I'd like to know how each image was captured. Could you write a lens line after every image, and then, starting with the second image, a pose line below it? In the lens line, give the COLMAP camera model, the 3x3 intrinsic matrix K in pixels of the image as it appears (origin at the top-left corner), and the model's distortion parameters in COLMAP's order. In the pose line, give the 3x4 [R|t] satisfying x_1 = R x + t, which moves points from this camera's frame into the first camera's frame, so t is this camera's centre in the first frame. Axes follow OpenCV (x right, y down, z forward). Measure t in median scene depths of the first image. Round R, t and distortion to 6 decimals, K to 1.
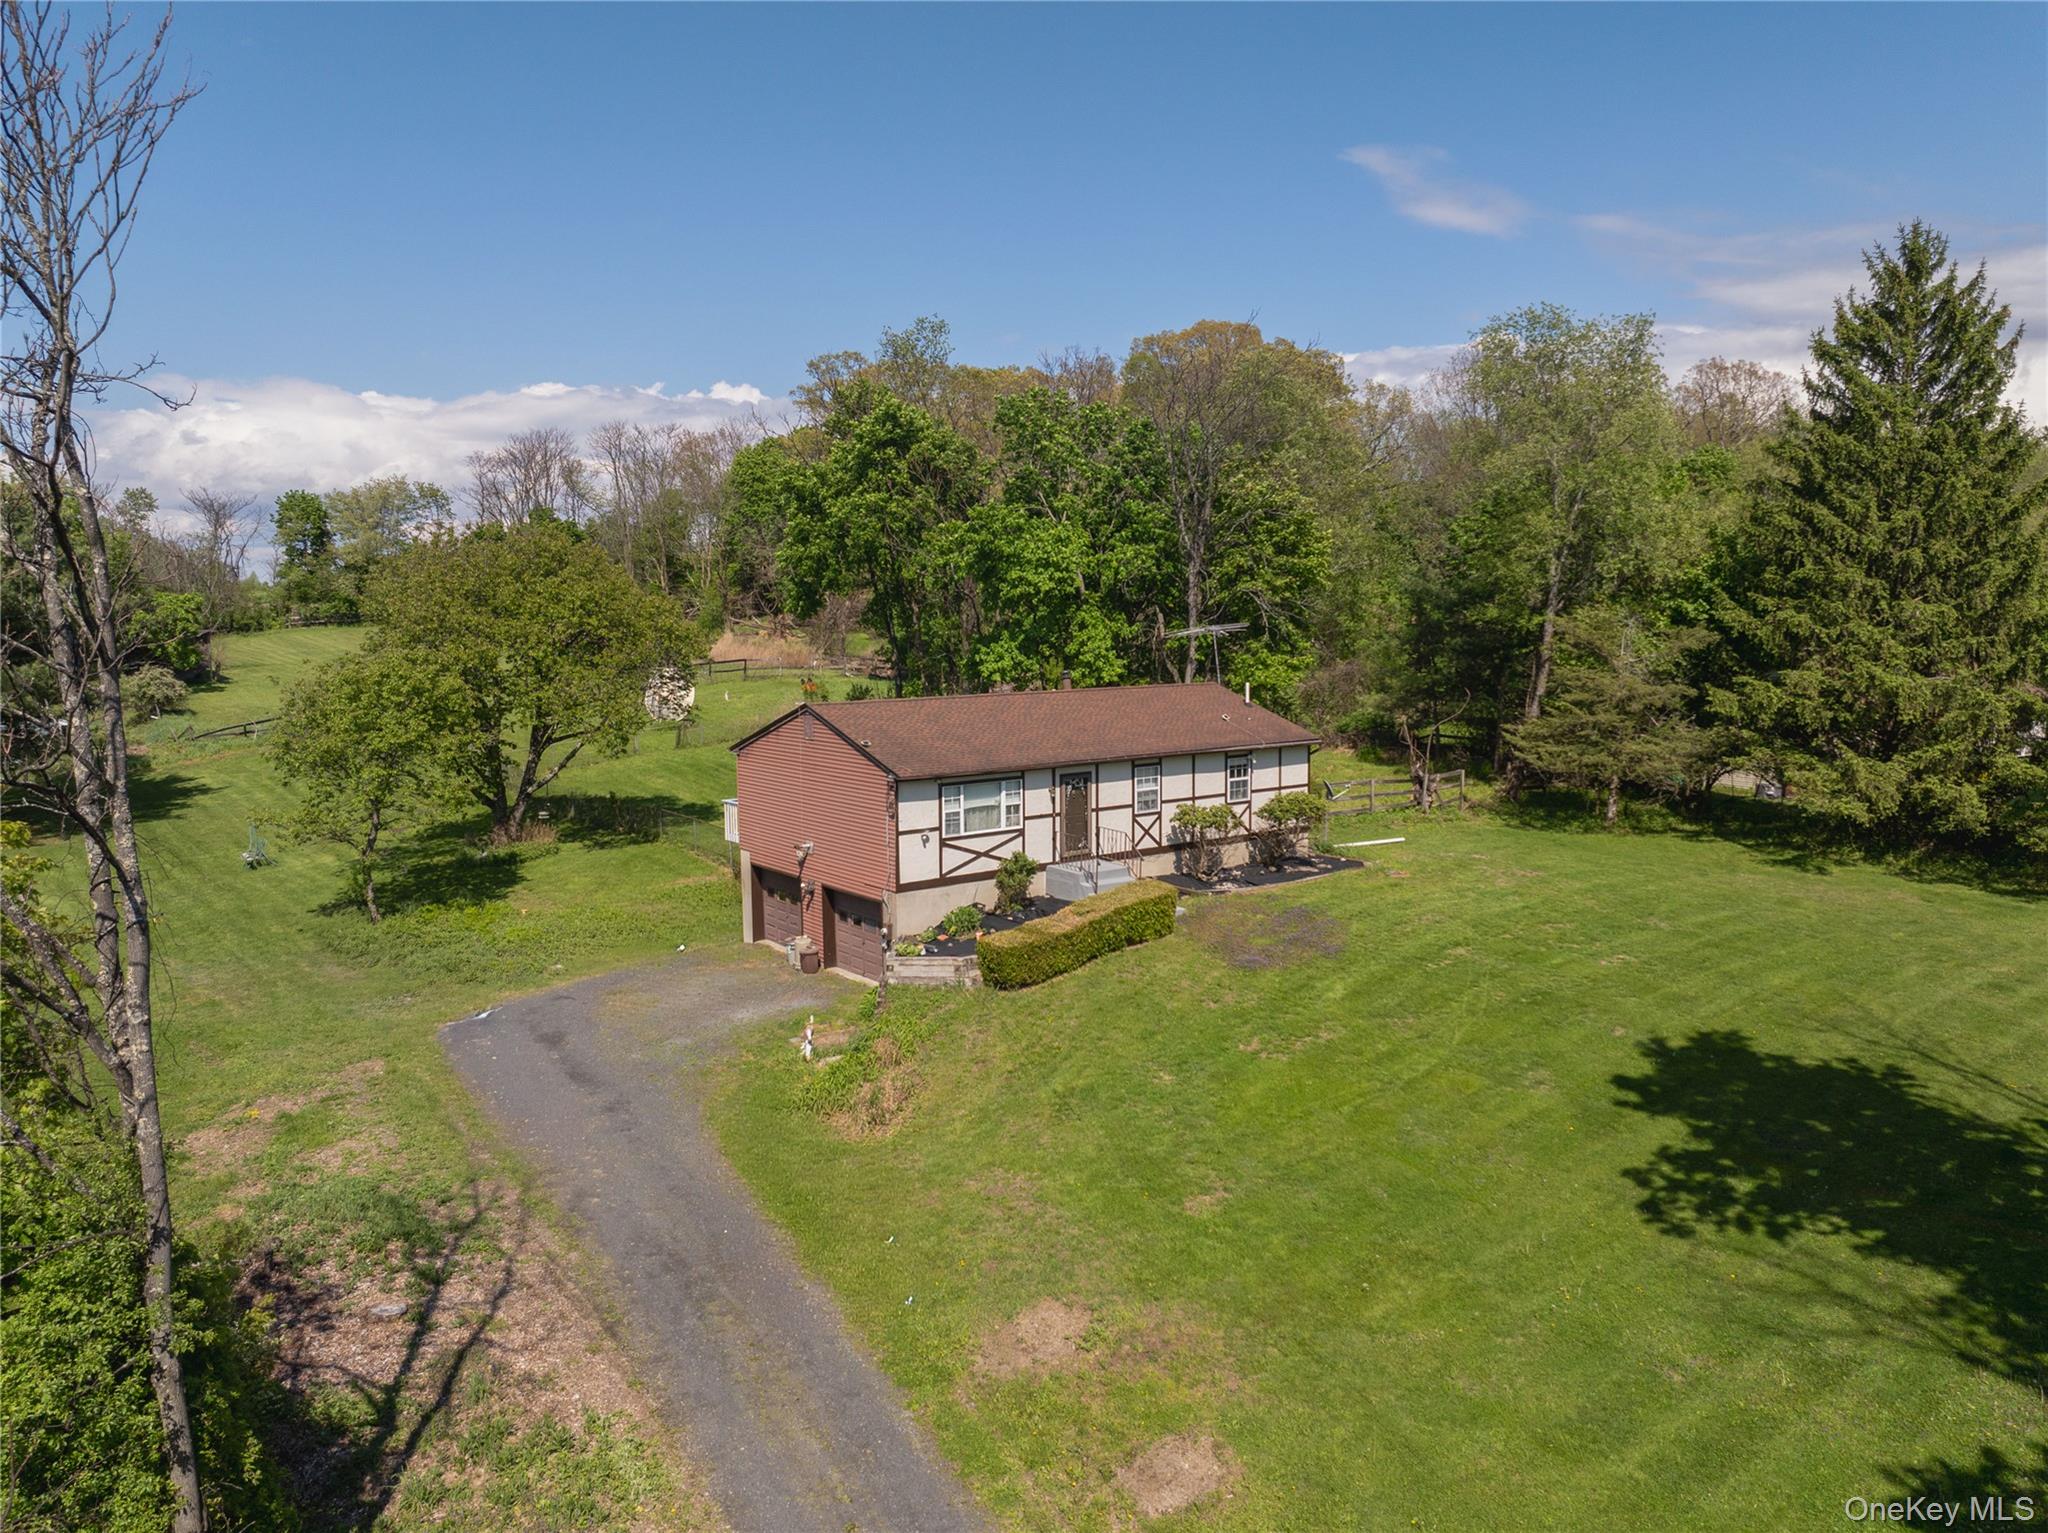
lens RADIAL K [[1442.4, 0, 1020.2], [0, 1442.4, 768.2], [0, 0, 1]] dist [-0.070874, 0.055018]
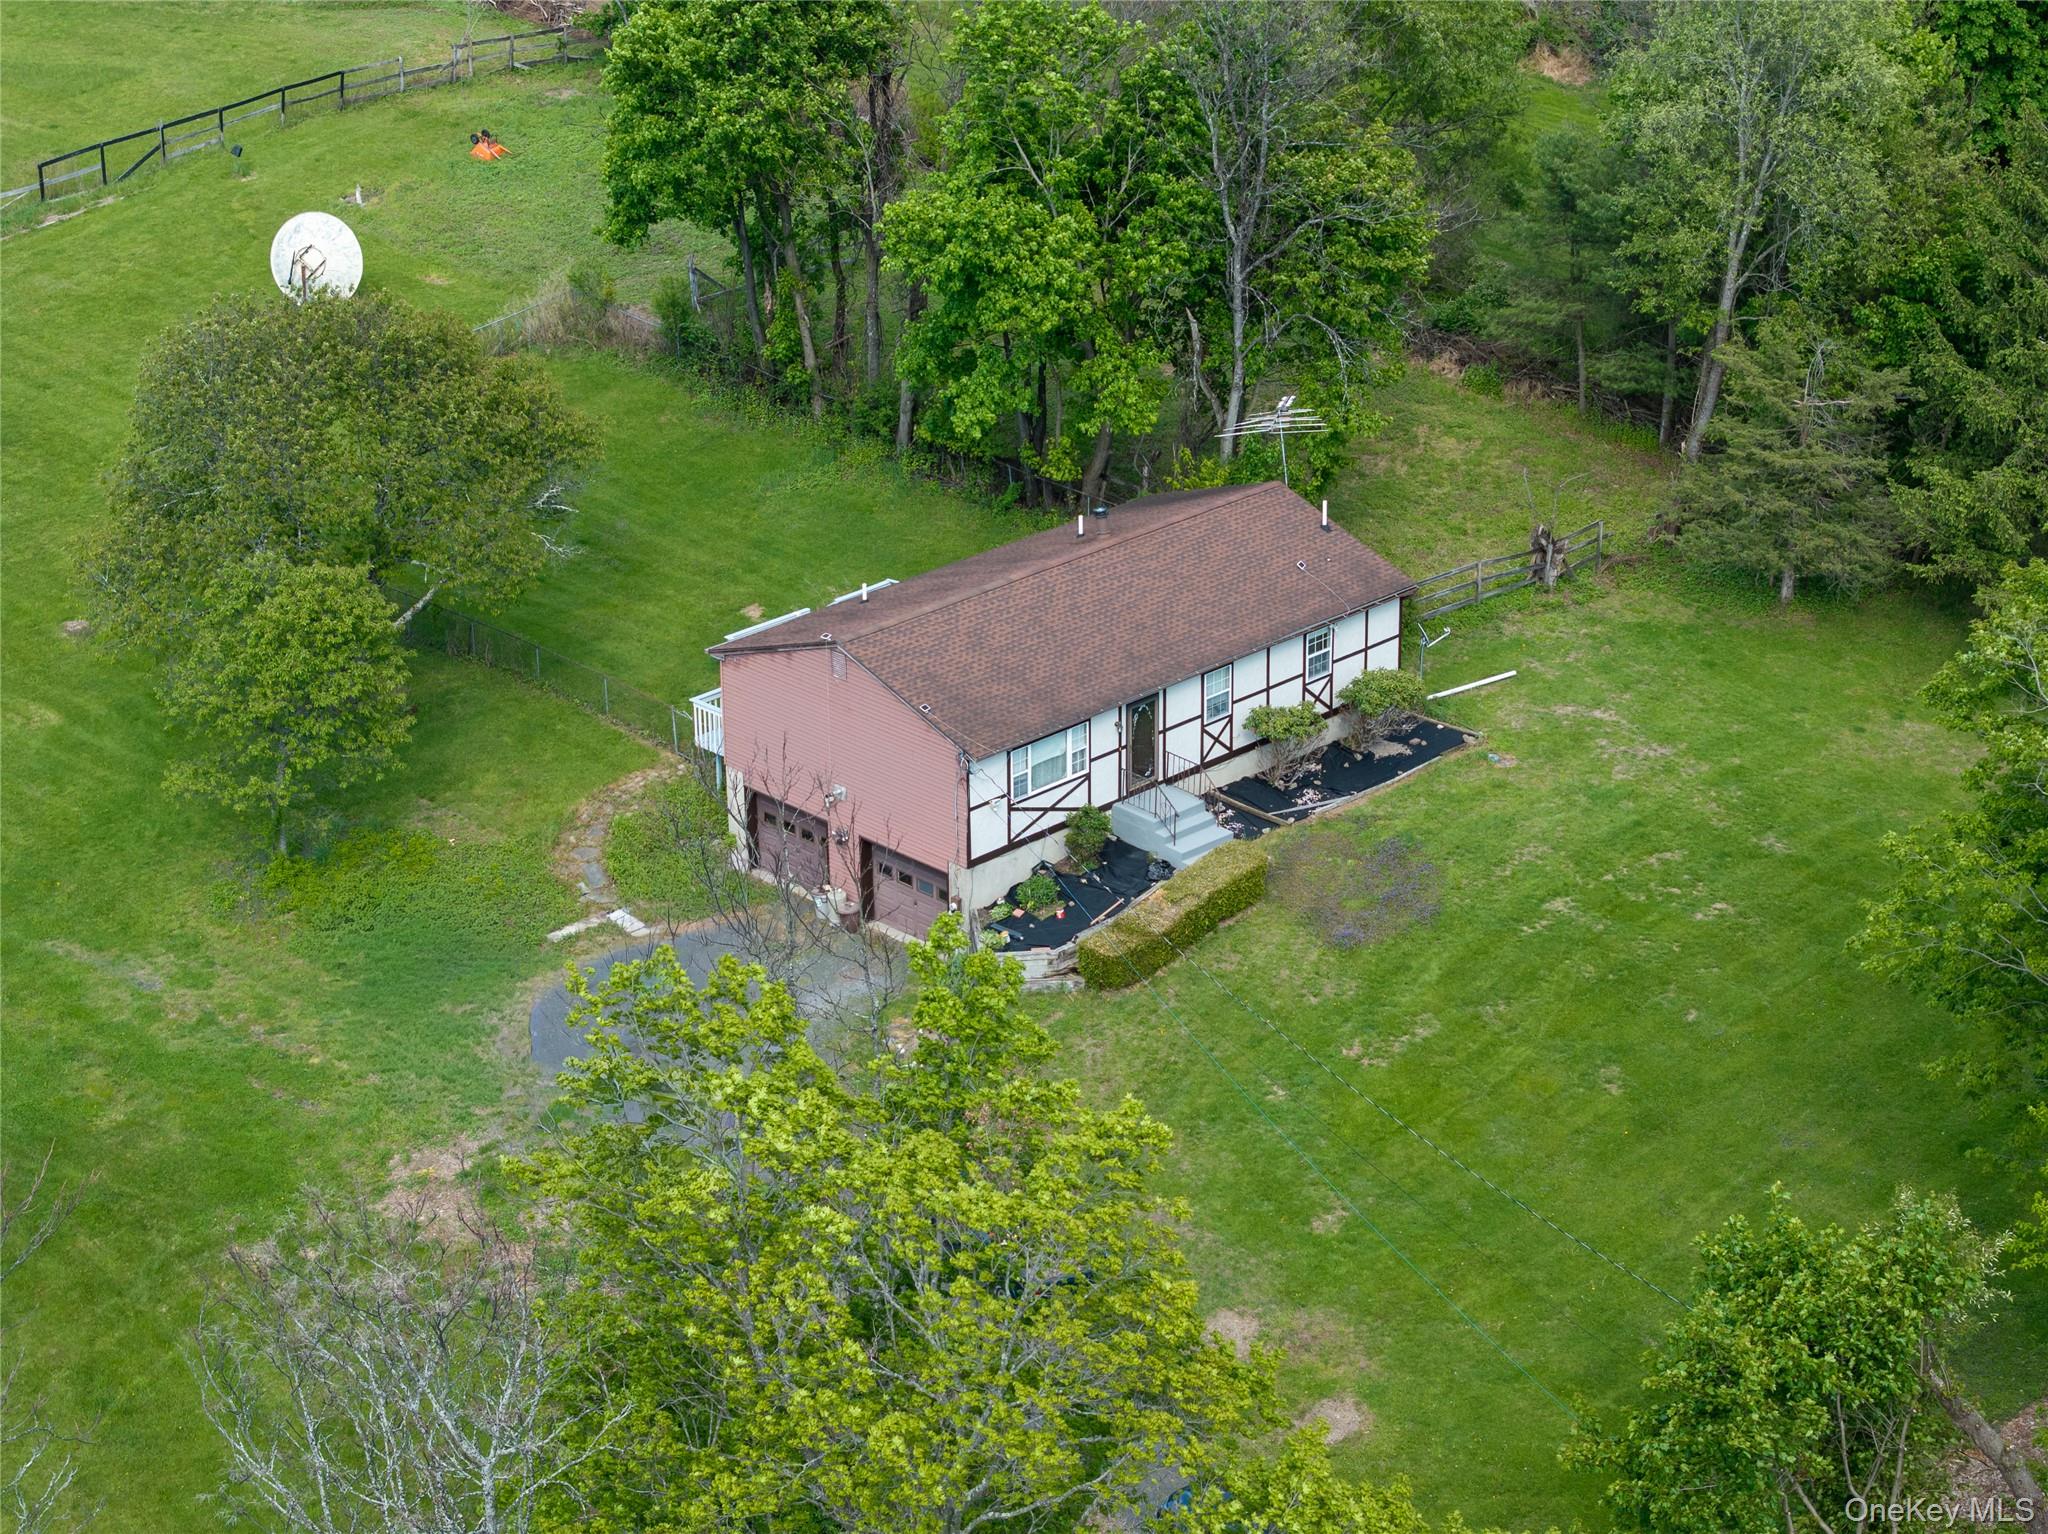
lens RADIAL K [[4120.9, 0, 1024.0], [0, 4120.9, 767.0], [0, 0, 1]] dist [-0.107044, 0.270894]
pose [[0.992407, -0.054788, 0.110125, -0.330921], [0.019764, 0.954713, 0.296872, -0.746452], [-0.121403, -0.292441, 0.948546, -1.471945]]
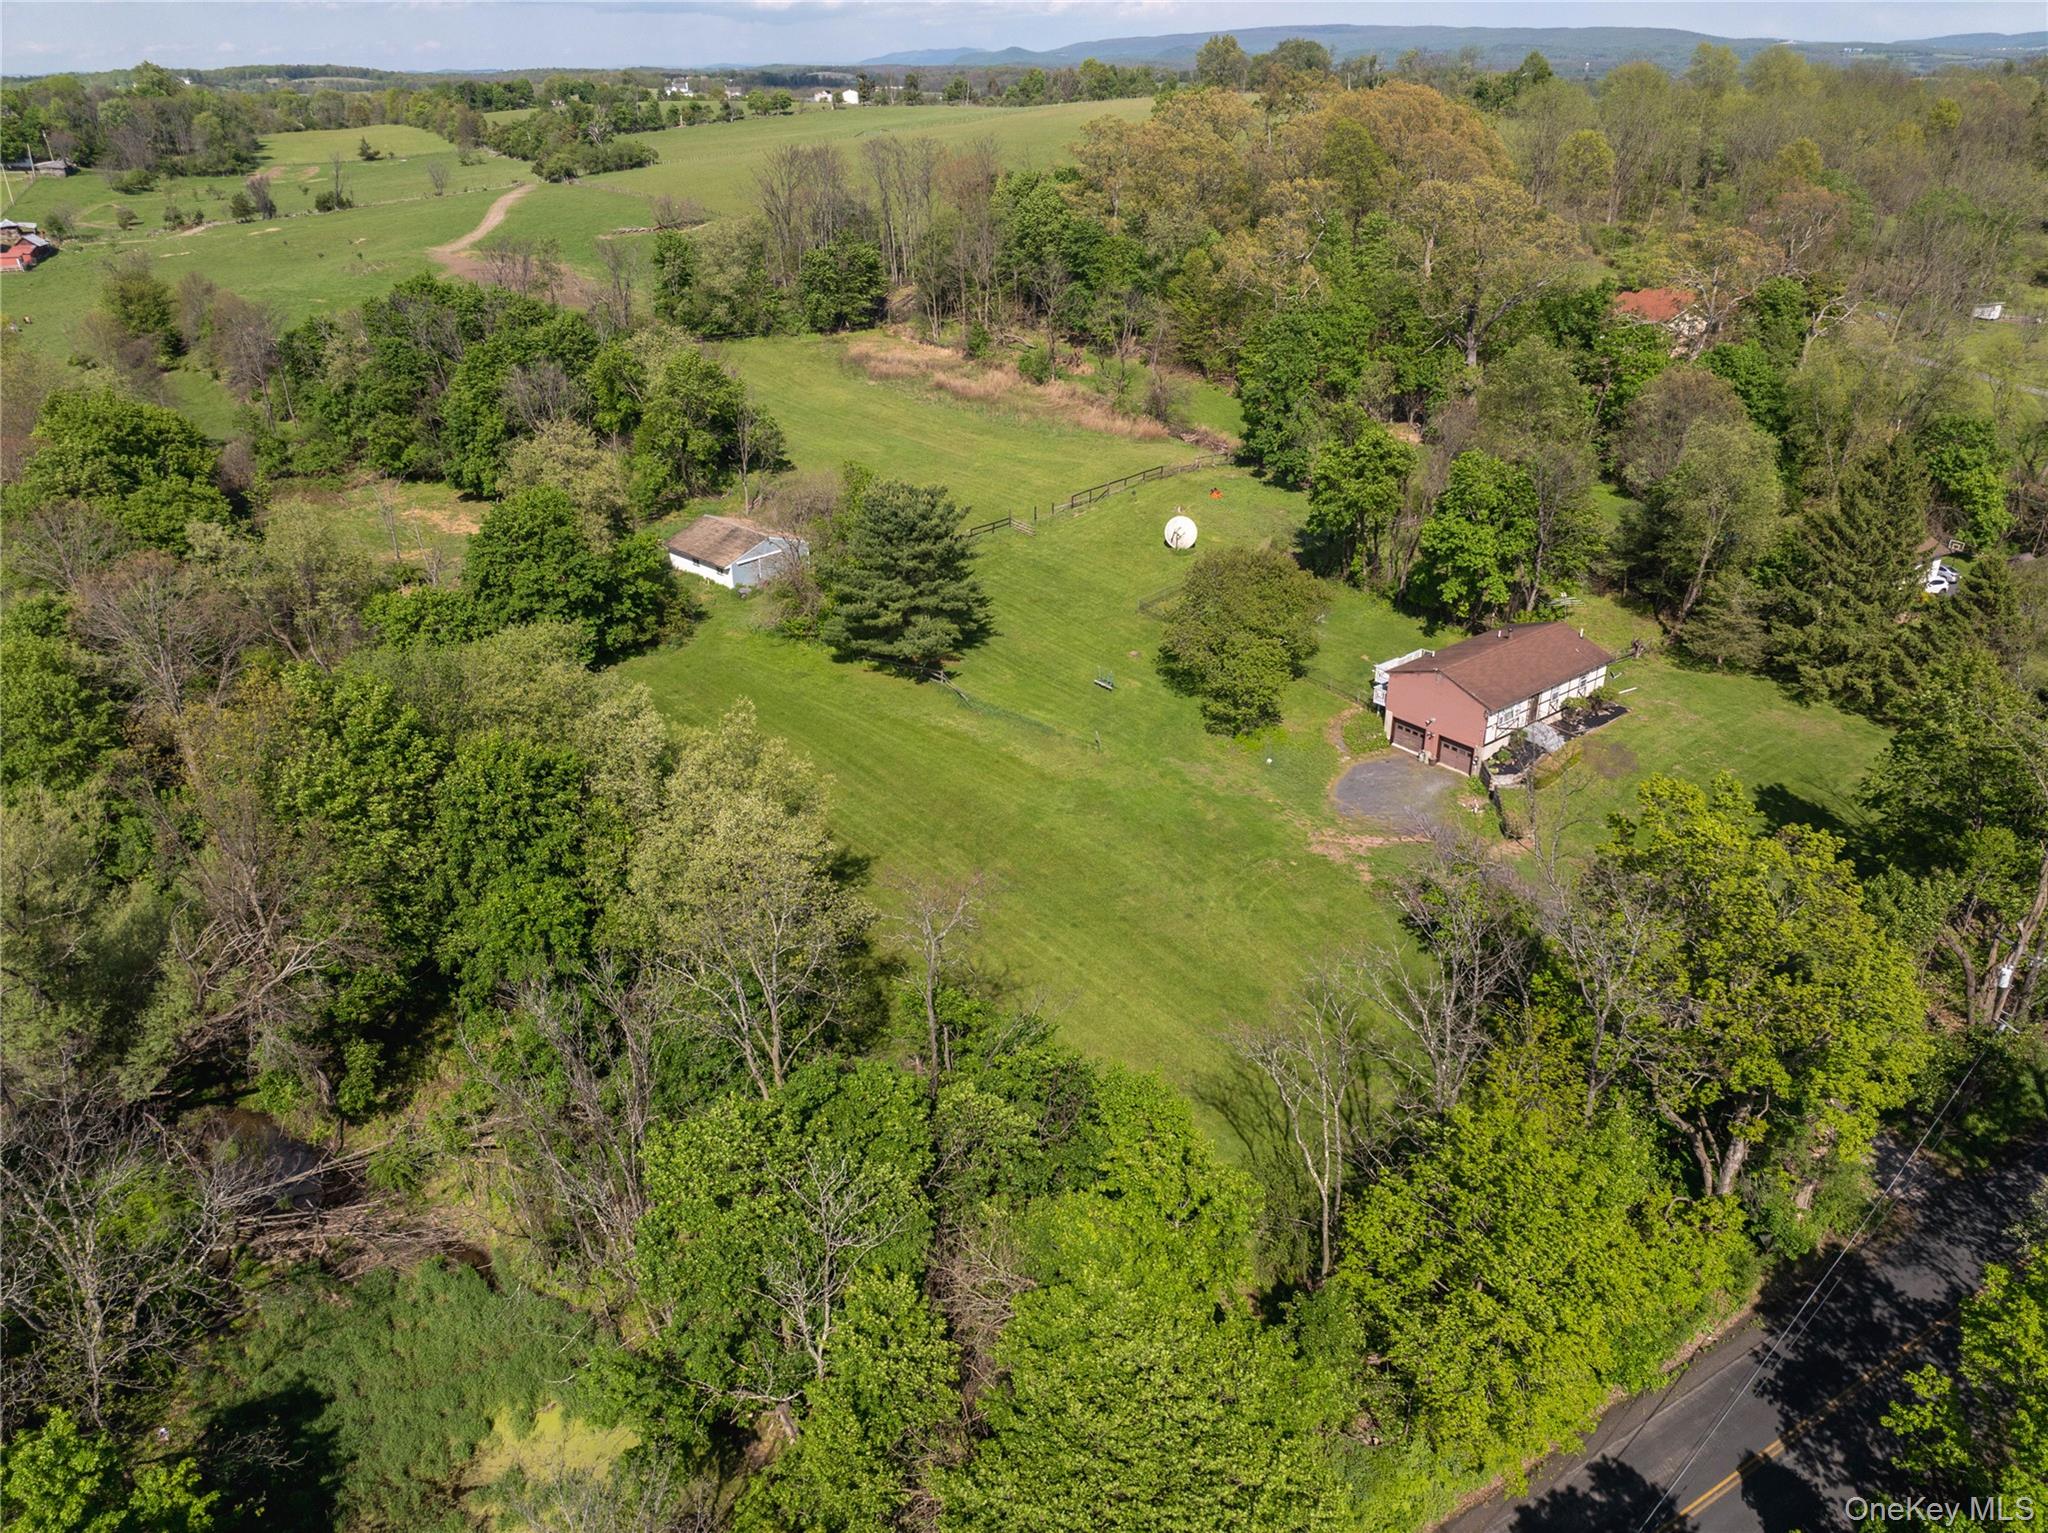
lens RADIAL K [[1442.4, 0, 1020.2], [0, 1442.4, 768.2], [0, 0, 1]] dist [-0.070874, 0.055018]
pose [[0.999851, -0.016974, 0.003192, -0.985973], [0.014846, 0.939093, 0.343342, -0.840235], [-0.008826, -0.343244, 0.939205, -1.627386]]
